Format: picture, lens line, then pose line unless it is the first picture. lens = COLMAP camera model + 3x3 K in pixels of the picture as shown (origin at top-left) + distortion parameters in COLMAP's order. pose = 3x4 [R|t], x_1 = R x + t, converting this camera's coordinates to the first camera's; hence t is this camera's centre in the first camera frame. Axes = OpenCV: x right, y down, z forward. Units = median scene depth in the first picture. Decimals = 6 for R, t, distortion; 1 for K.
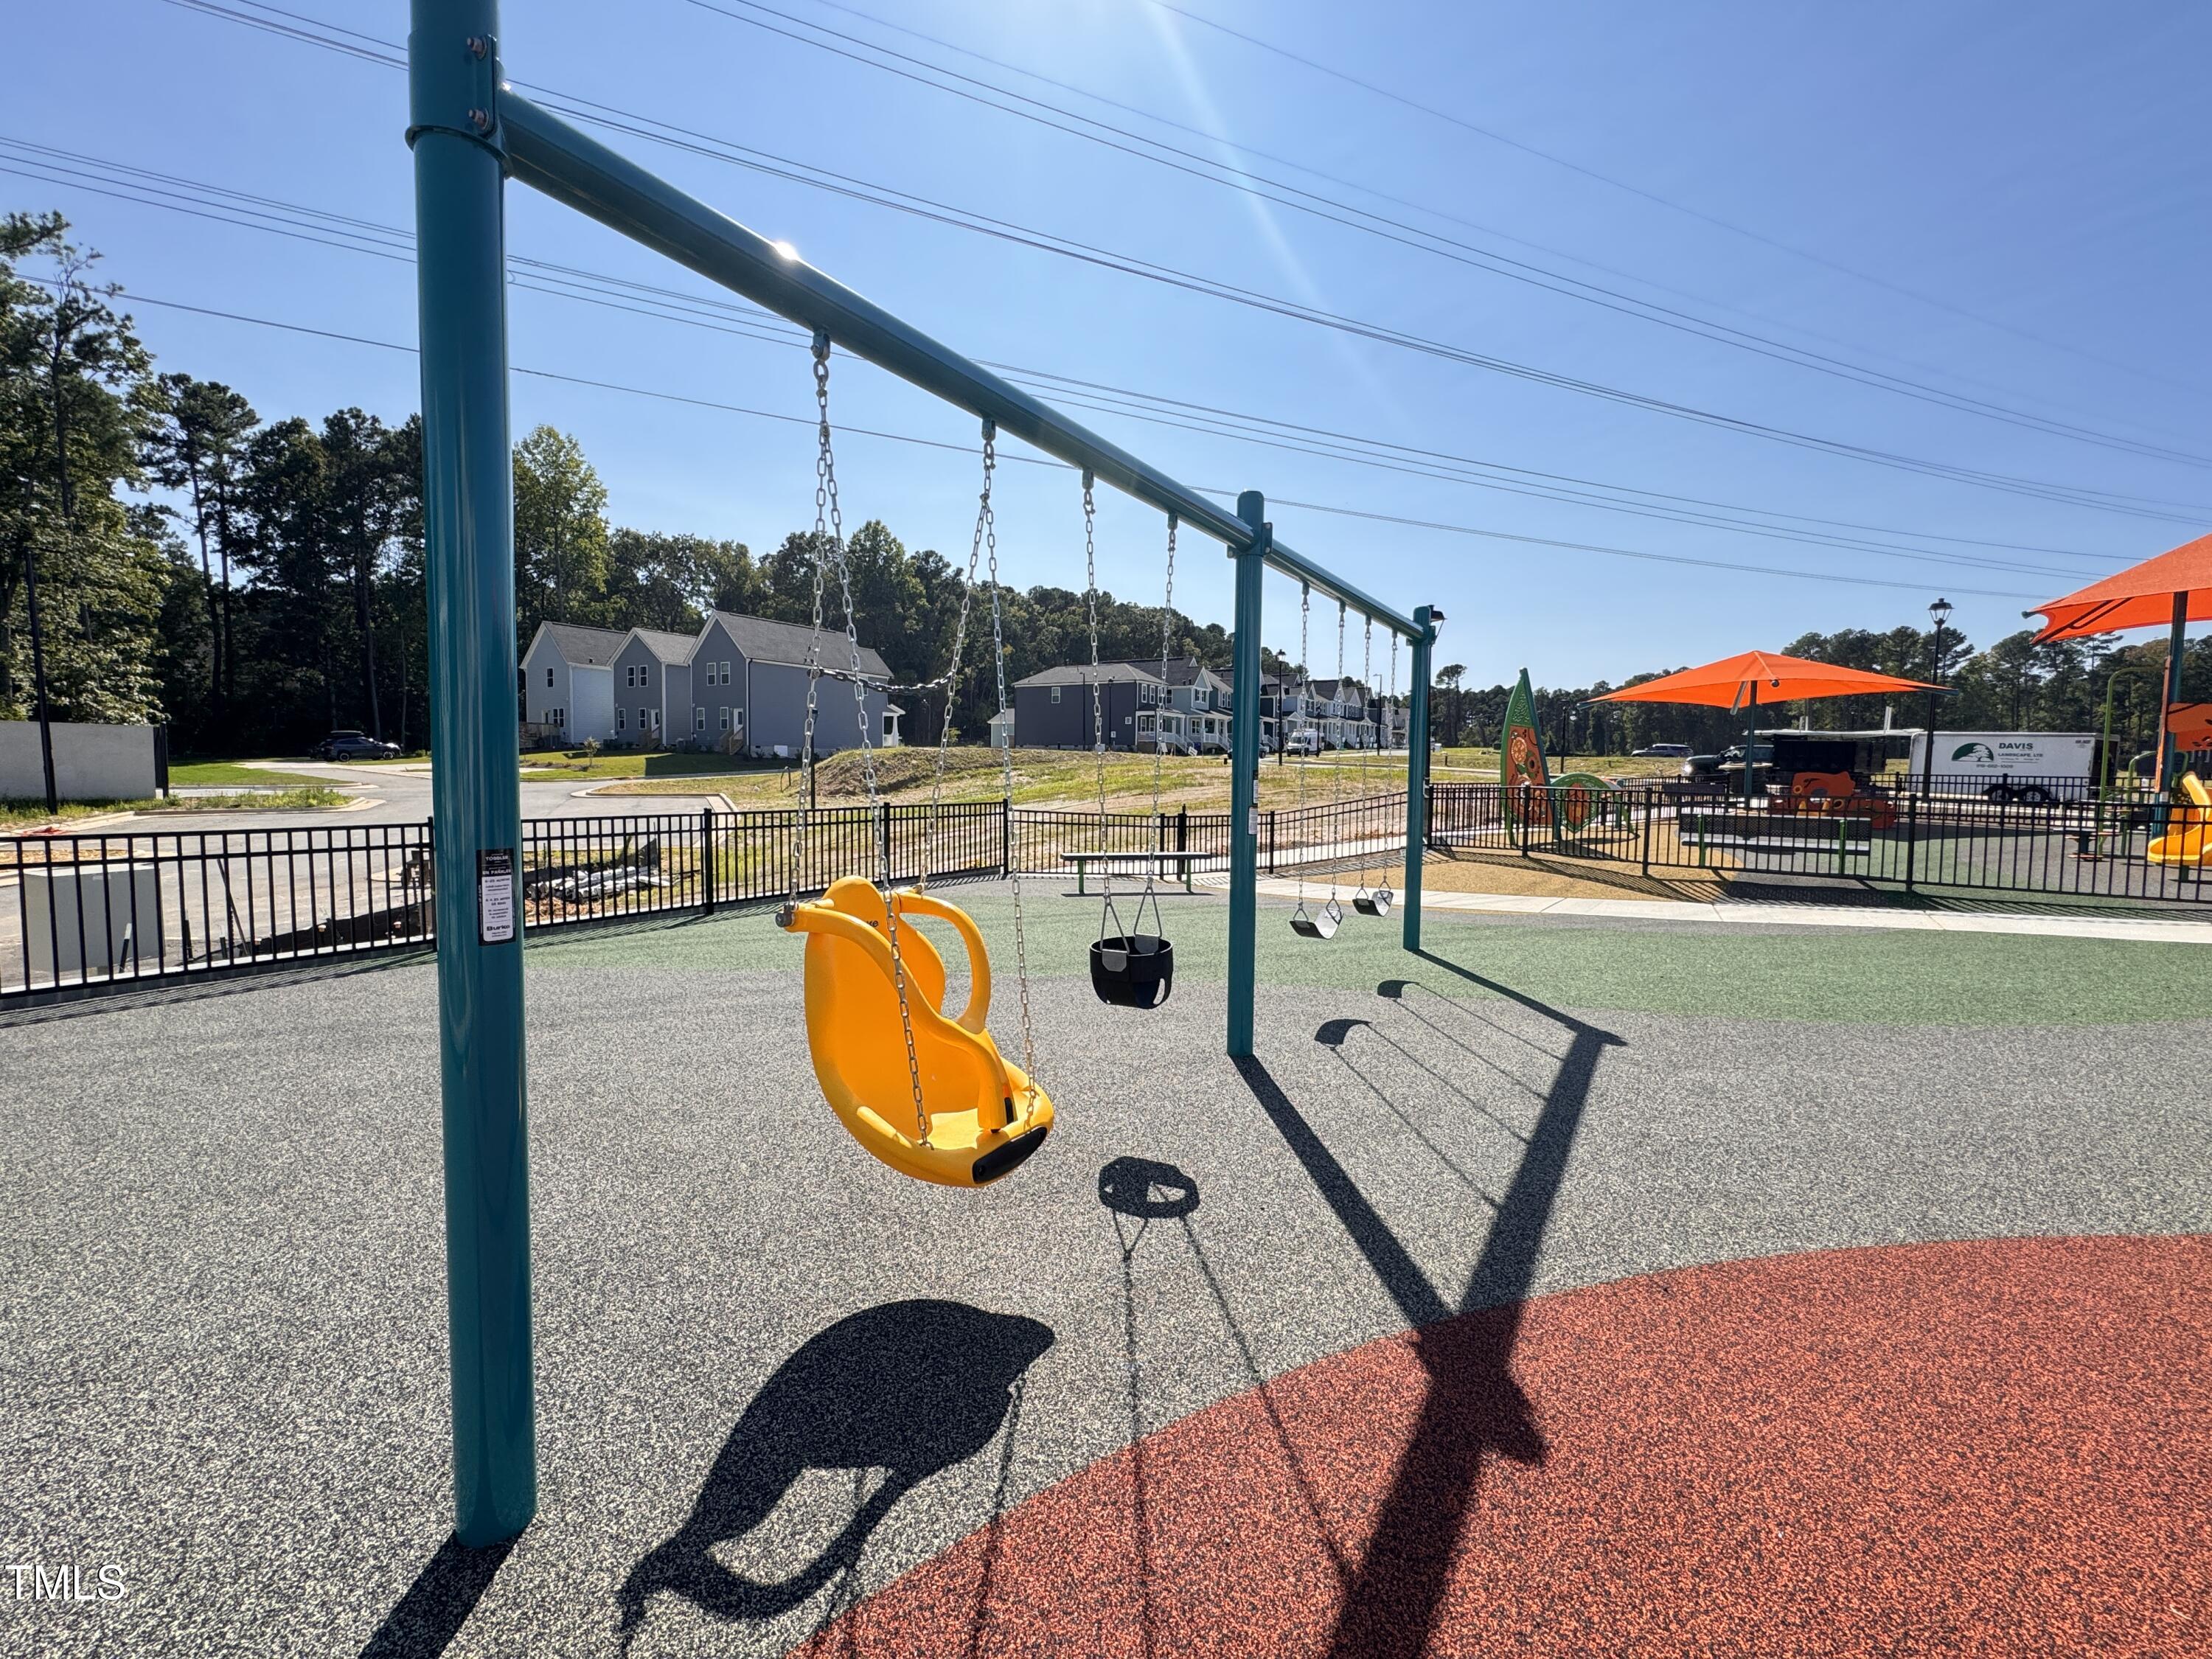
lens RADIAL K [[974.6, 0, 1106.0], [0, 974.6, 829.5], [0, 0, 1]] dist [-0.005842, -0.000536]
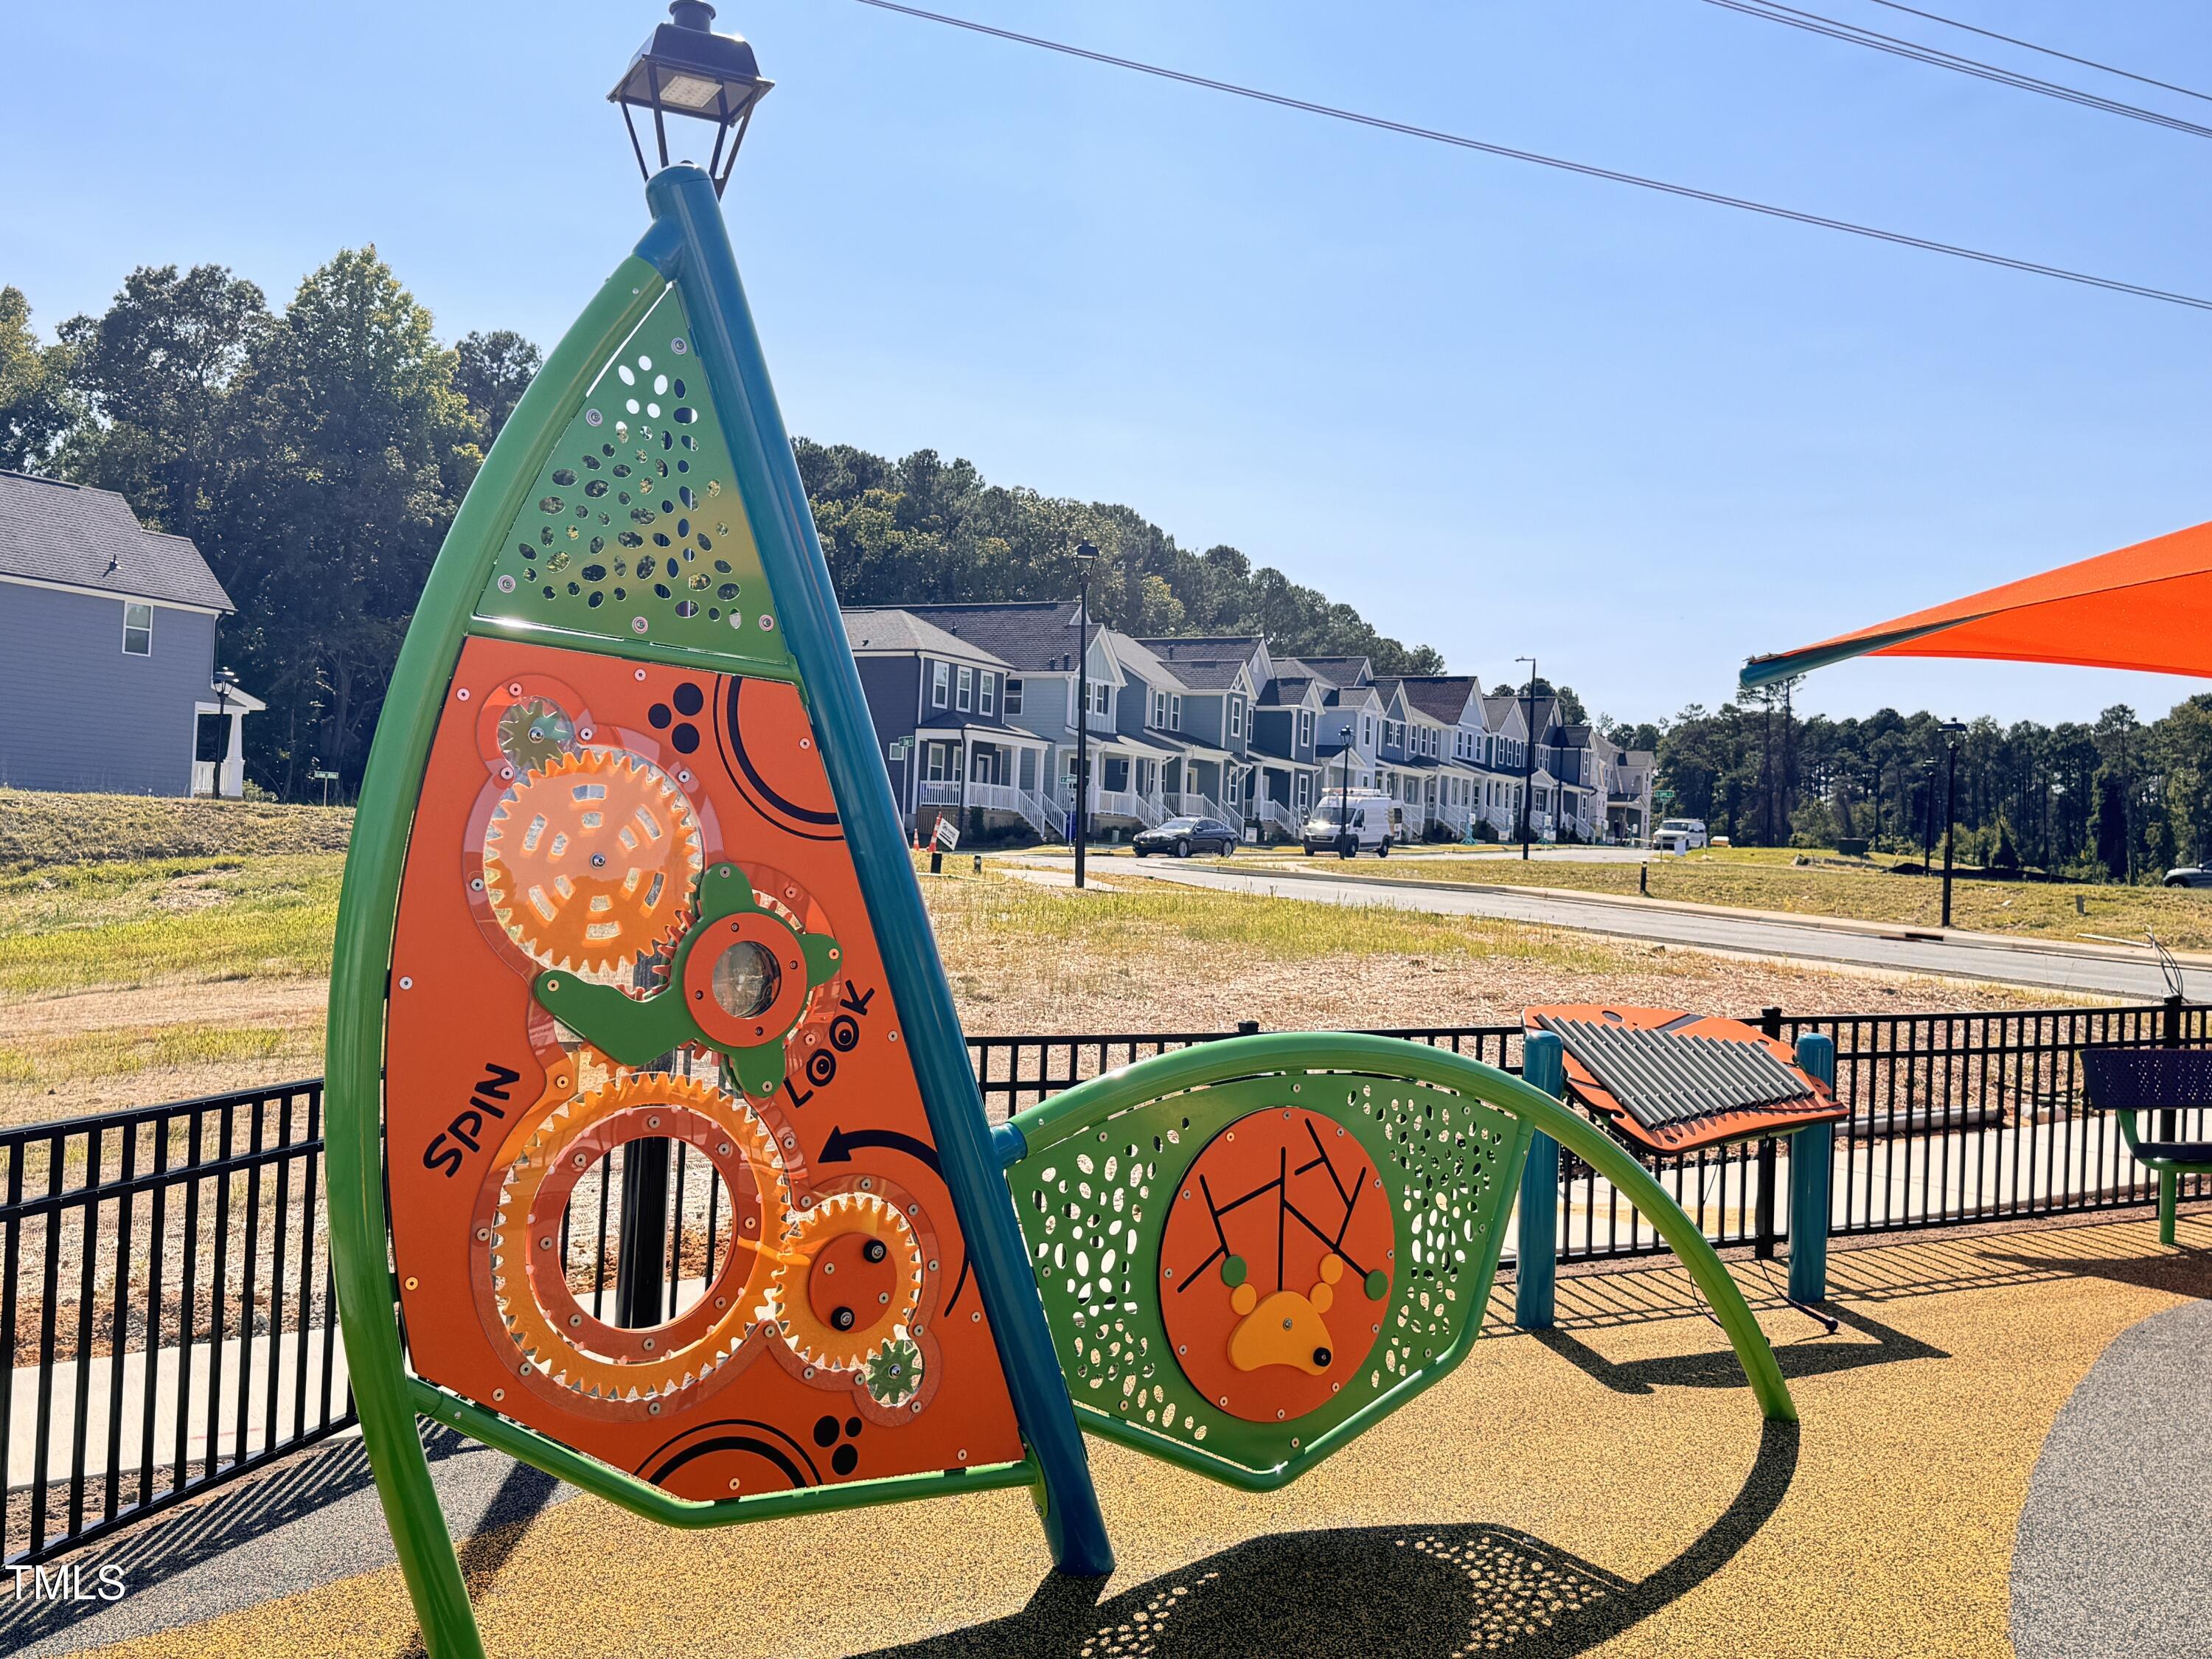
lens RADIAL K [[2161.9, 0, 1106.0], [0, 2161.9, 829.5], [0, 0, 1]] dist [0.186353, -0.414447]
pose [[0.998867, 0.032230, 0.035004, 0.093053], [-0.029281, 0.996225, -0.081723, -0.012335], [-0.037505, 0.080606, 0.996040, 0.141523]]
